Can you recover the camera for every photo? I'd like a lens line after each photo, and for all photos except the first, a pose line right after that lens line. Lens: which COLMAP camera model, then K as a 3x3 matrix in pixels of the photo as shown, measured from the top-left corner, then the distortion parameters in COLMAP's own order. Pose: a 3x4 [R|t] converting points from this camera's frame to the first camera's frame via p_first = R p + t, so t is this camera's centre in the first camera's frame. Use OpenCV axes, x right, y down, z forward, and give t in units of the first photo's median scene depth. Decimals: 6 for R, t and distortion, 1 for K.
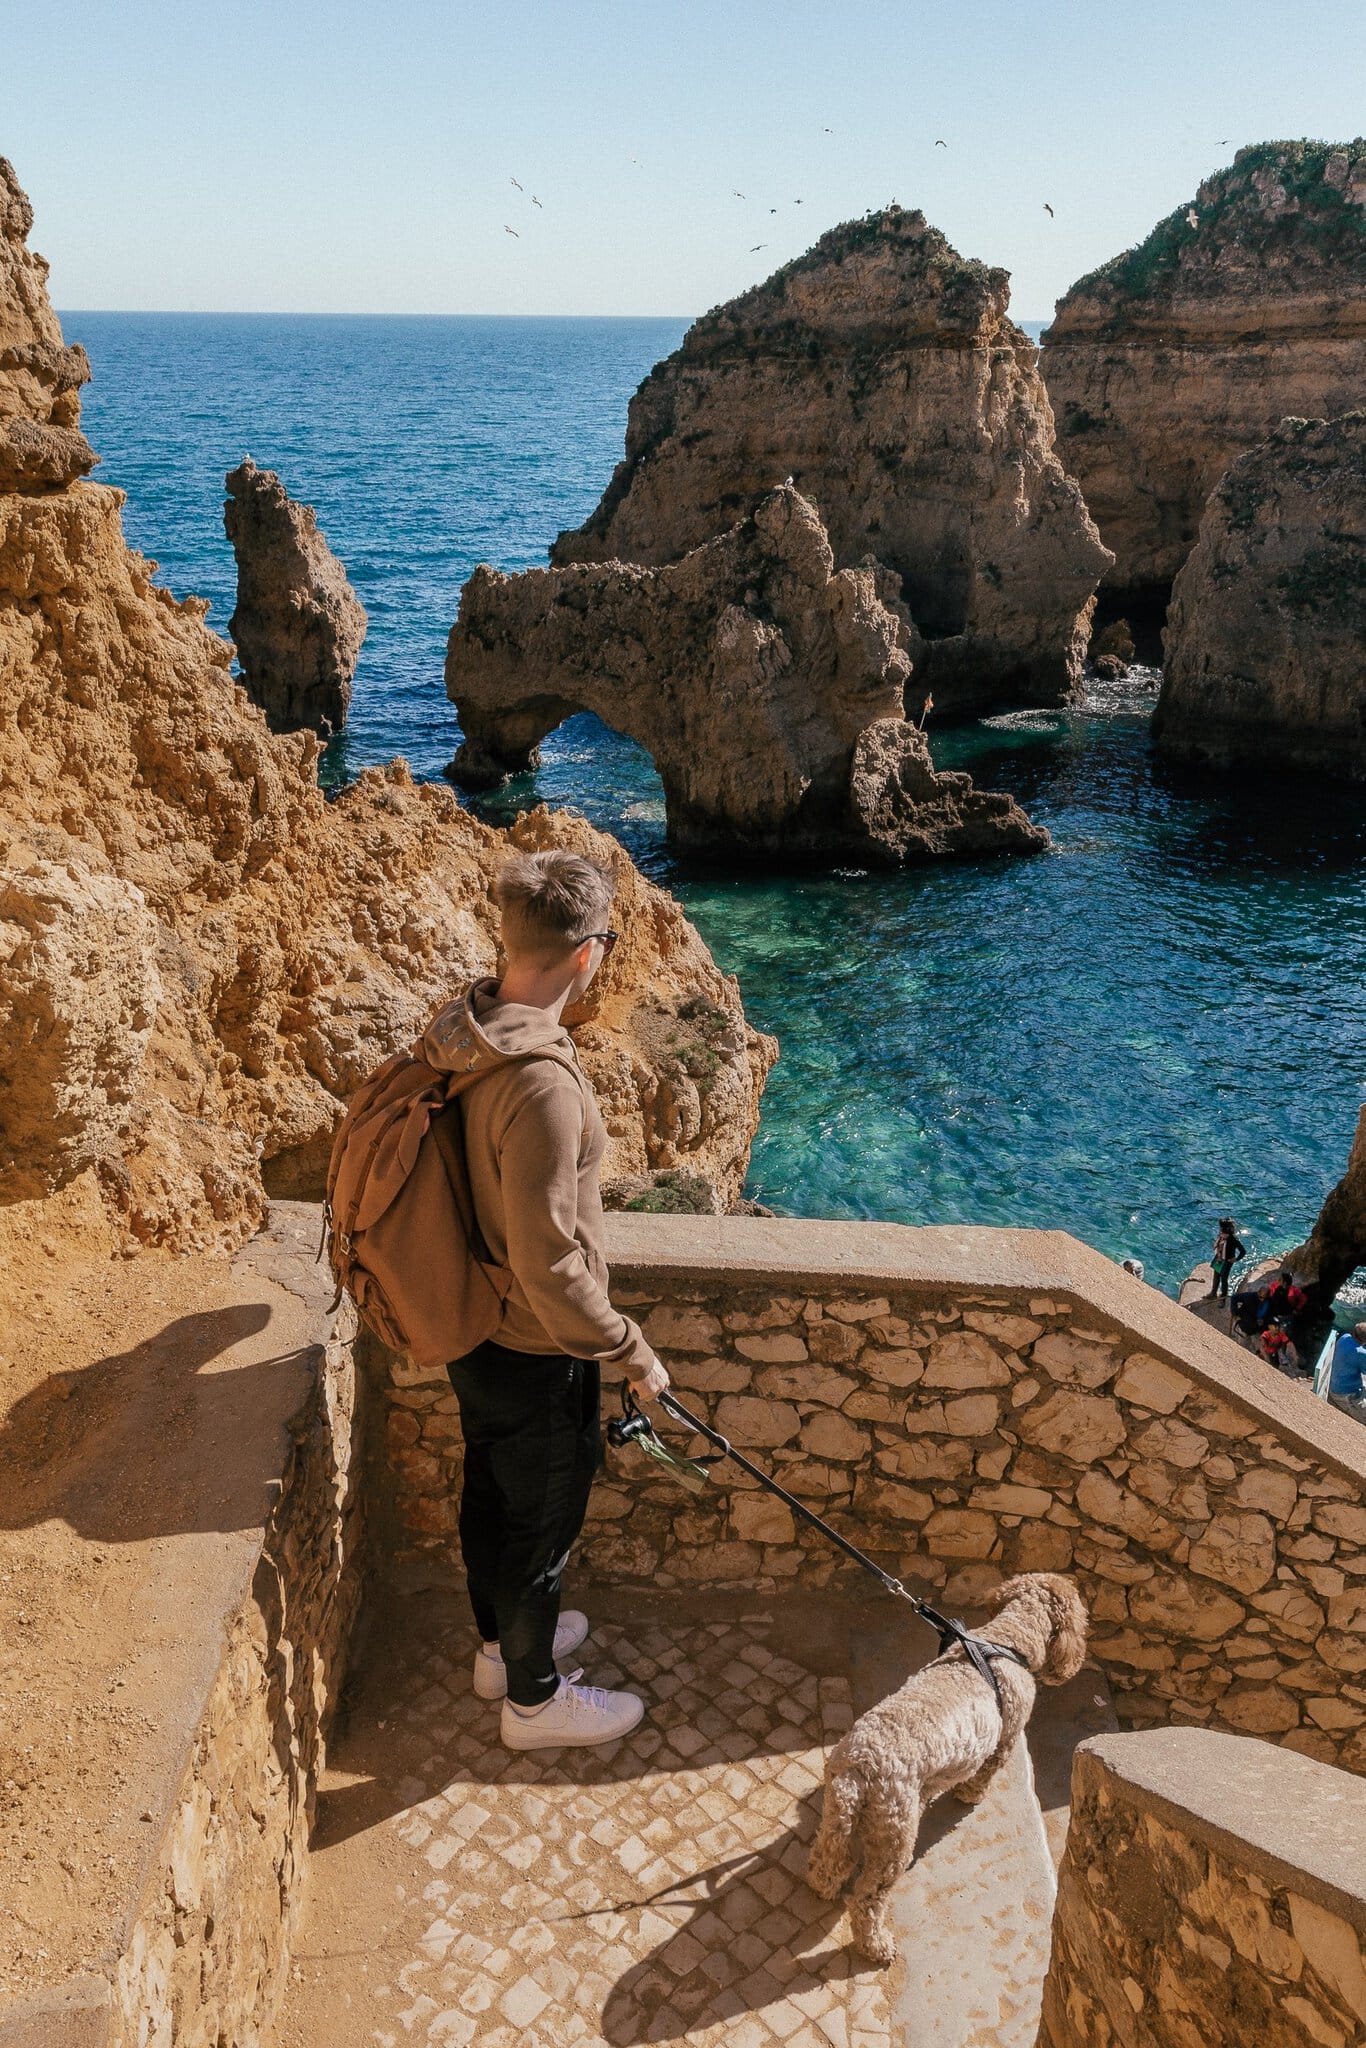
lens RADIAL K [[1696.4, 0, 684.3], [0, 1696.4, 1014.5], [0, 0, 1]] dist [-0.006361, 0.012731]
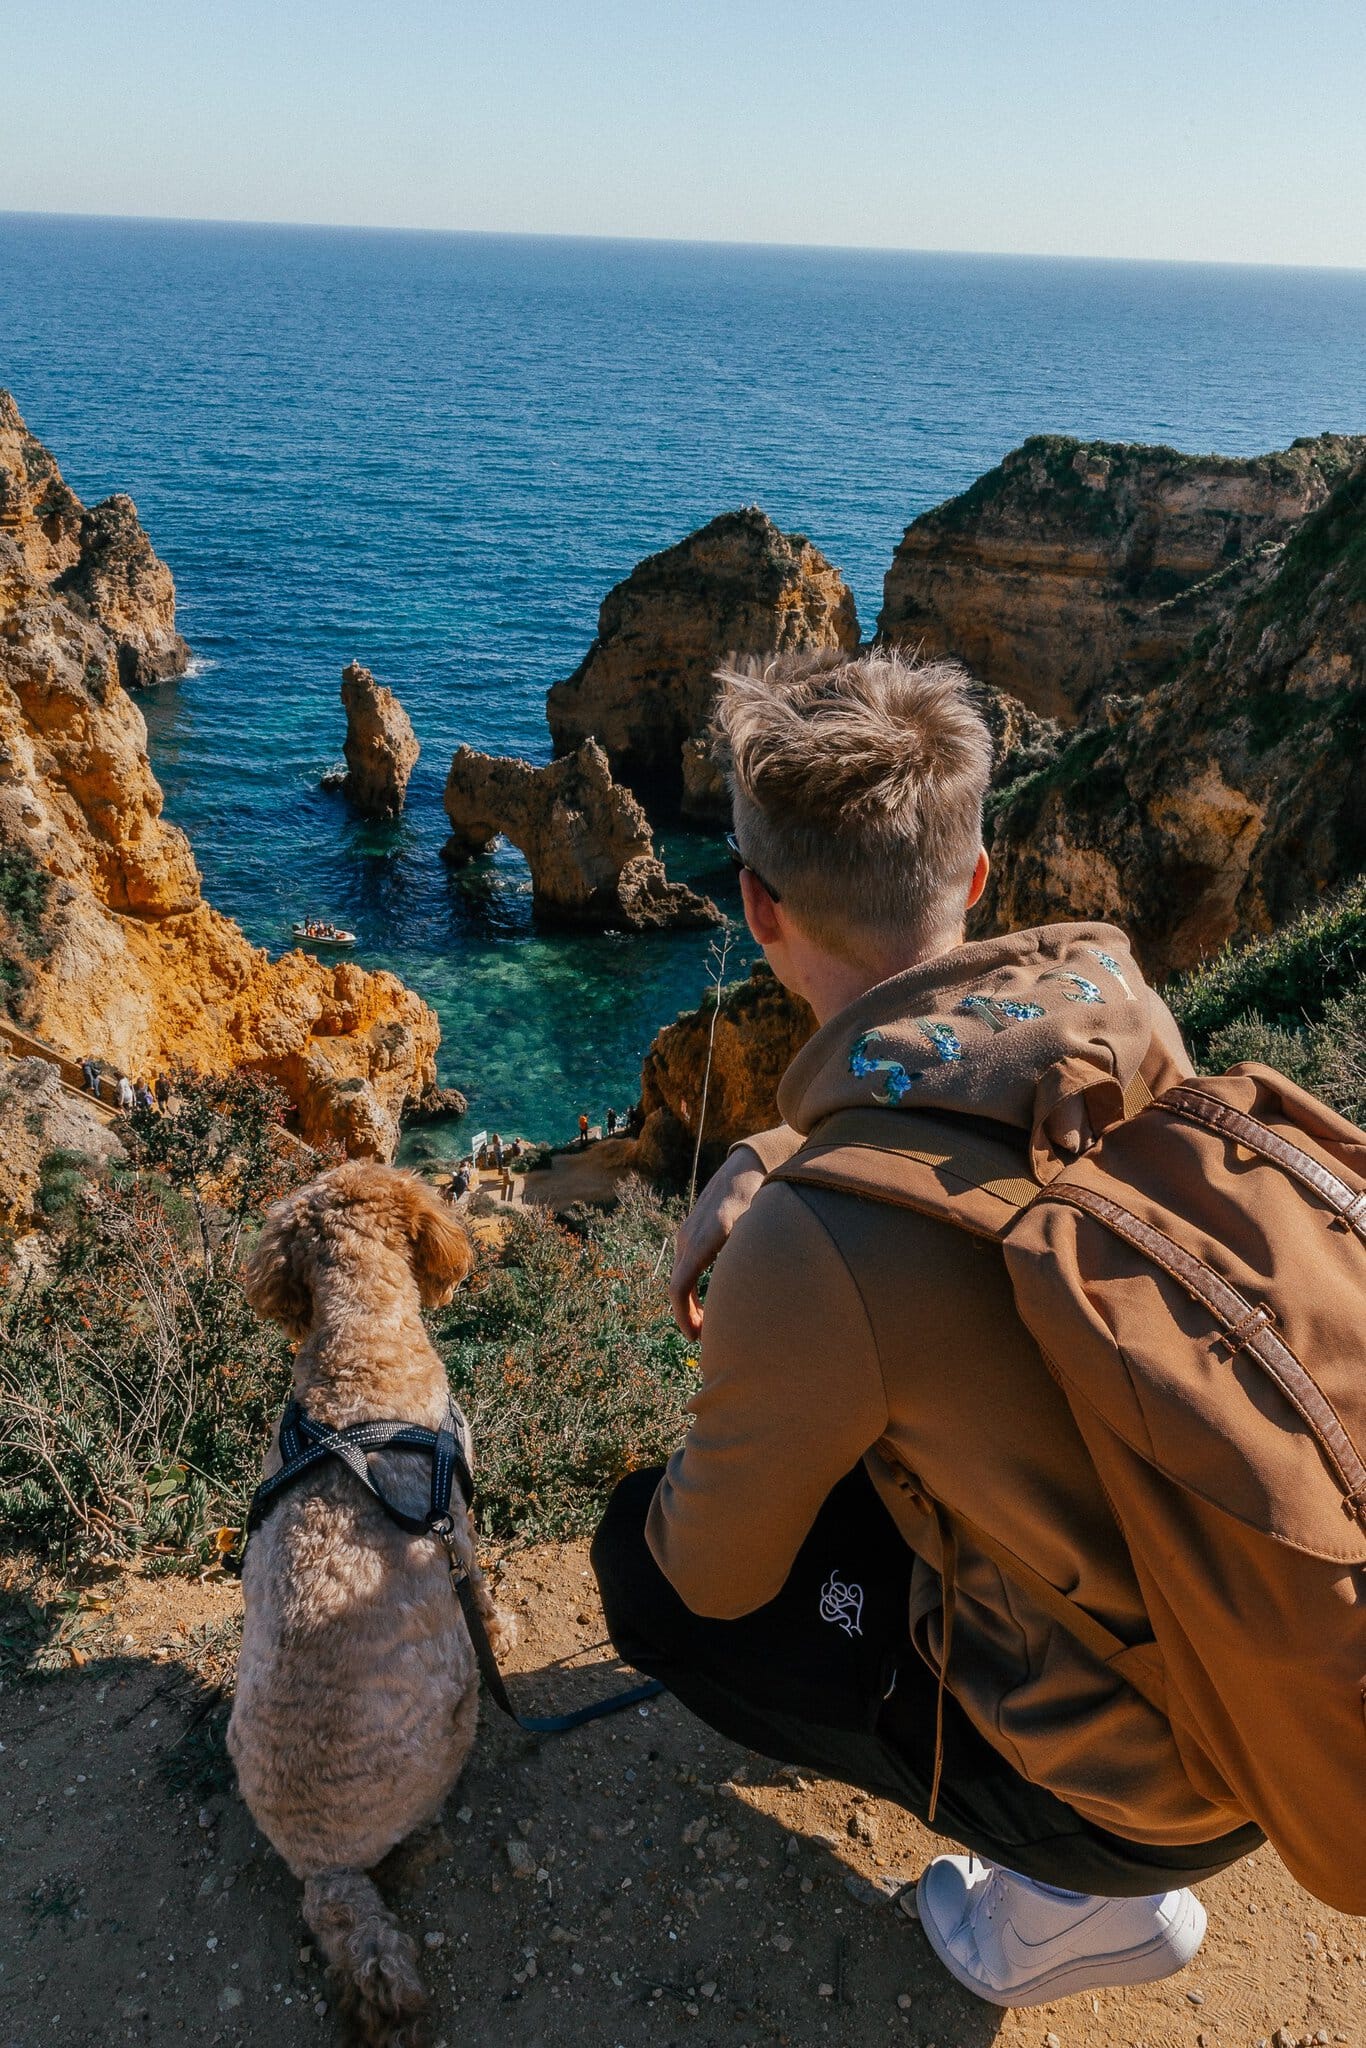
lens RADIAL K [[1597.2, 0, 689.4], [0, 1597.2, 1020.7], [0, 0, 1]] dist [0.006671, 0.000379]
pose [[0.990856, 0.082069, -0.107092, 0.391631], [-0.074910, 0.994783, 0.069245, -0.117908], [0.112217, -0.060590, 0.991835, -0.849017]]
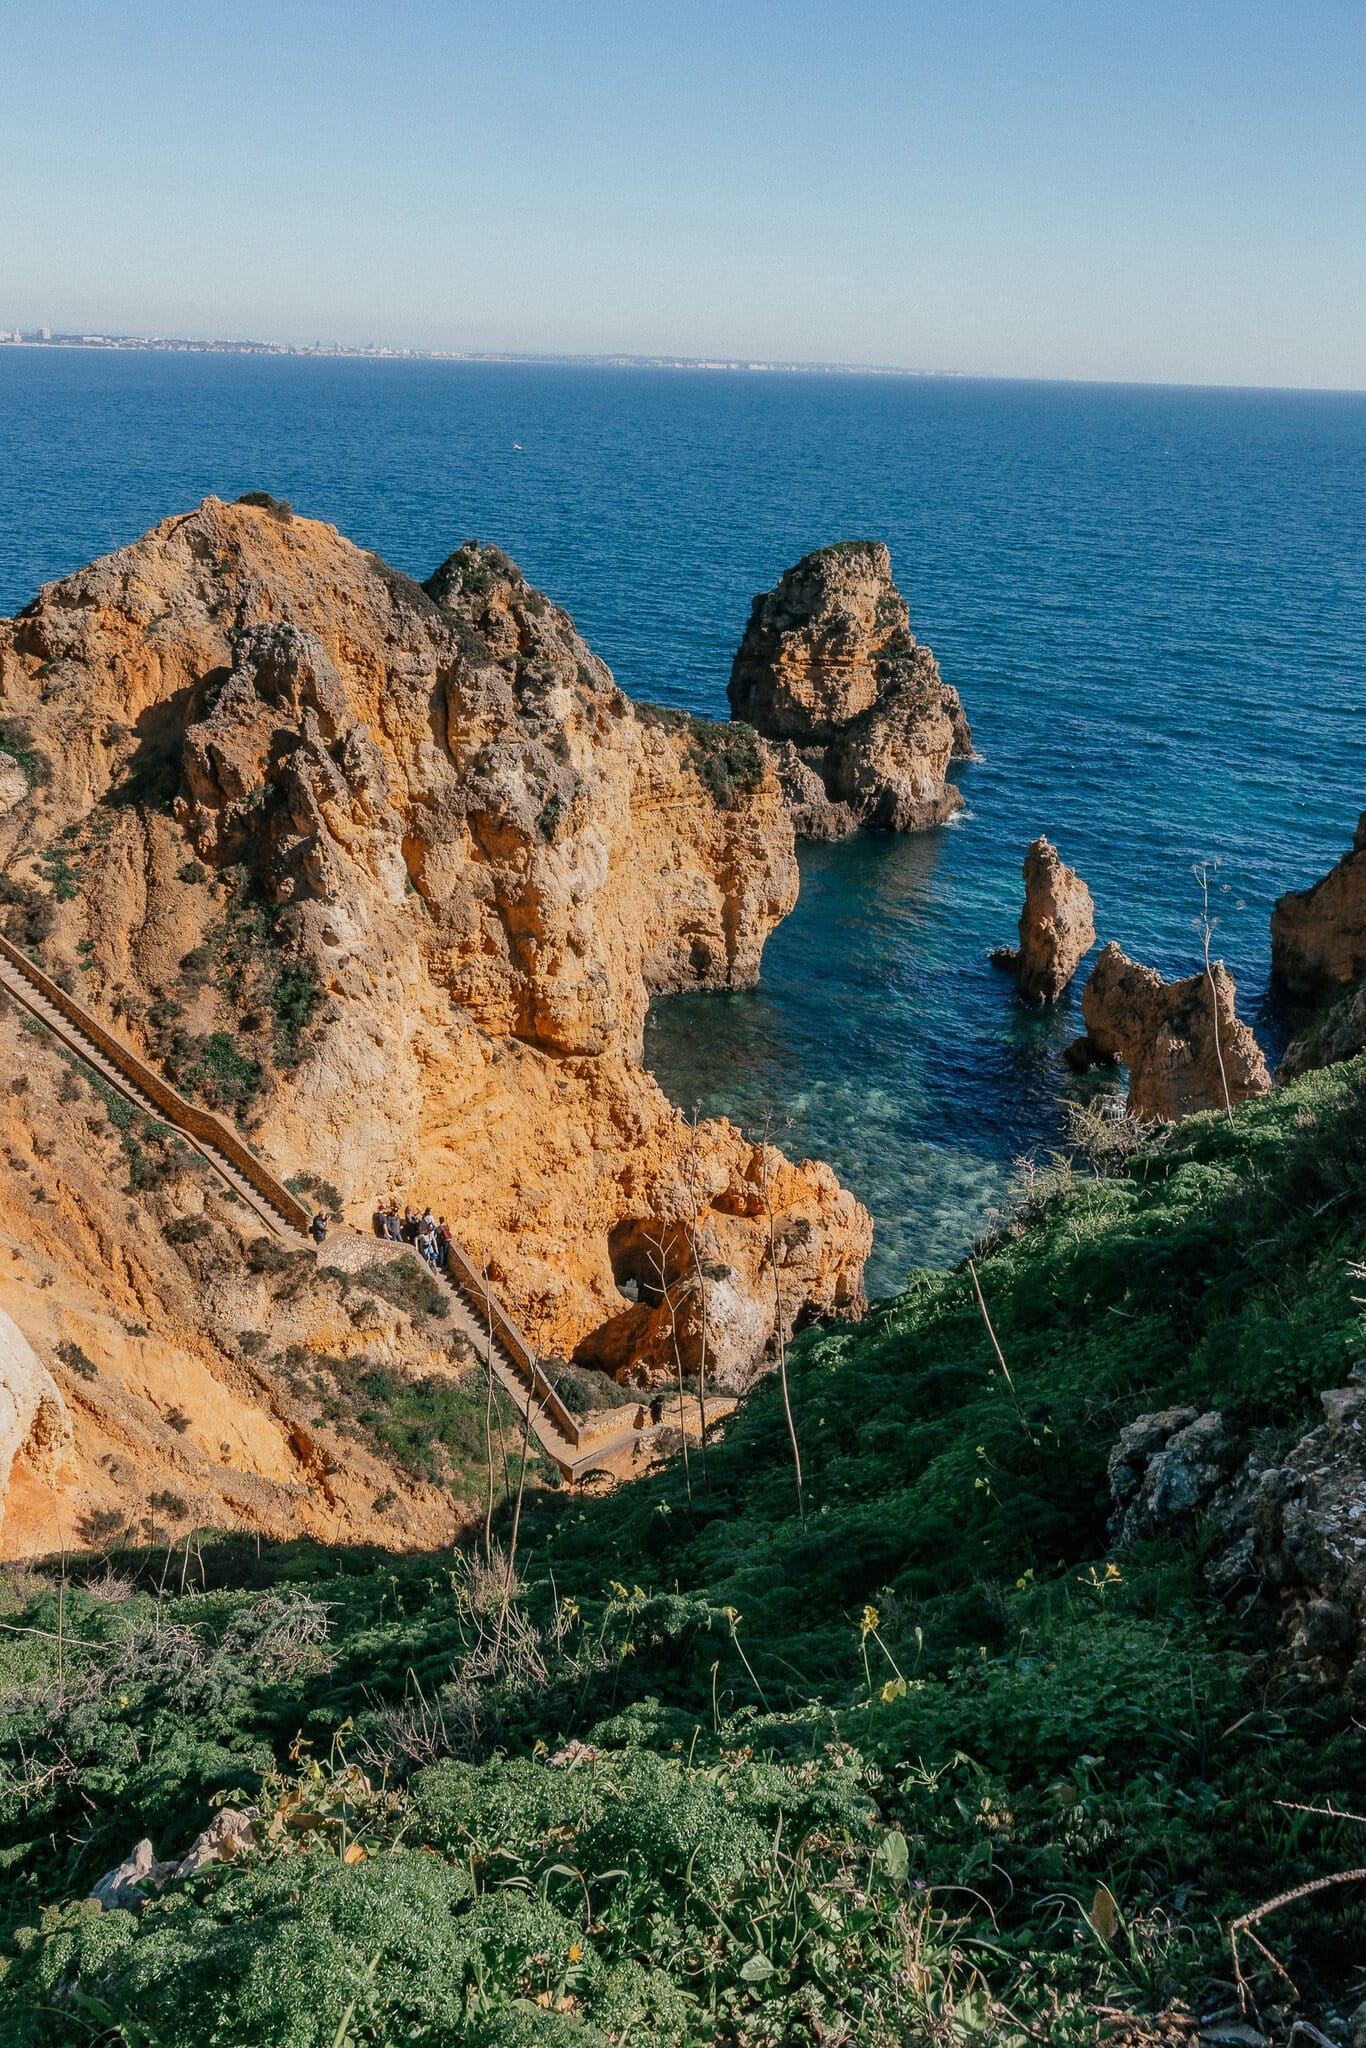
lens RADIAL K [[1628.0, 0, 675.4], [0, 1628.0, 1015.5], [0, 0, 1]] dist [0.007020, 0.002671]
pose [[0.741554, 0.264994, -0.616341, 0.666875], [-0.279867, 0.957121, 0.074788, -0.223134], [0.609732, 0.117034, 0.783920, -0.618693]]
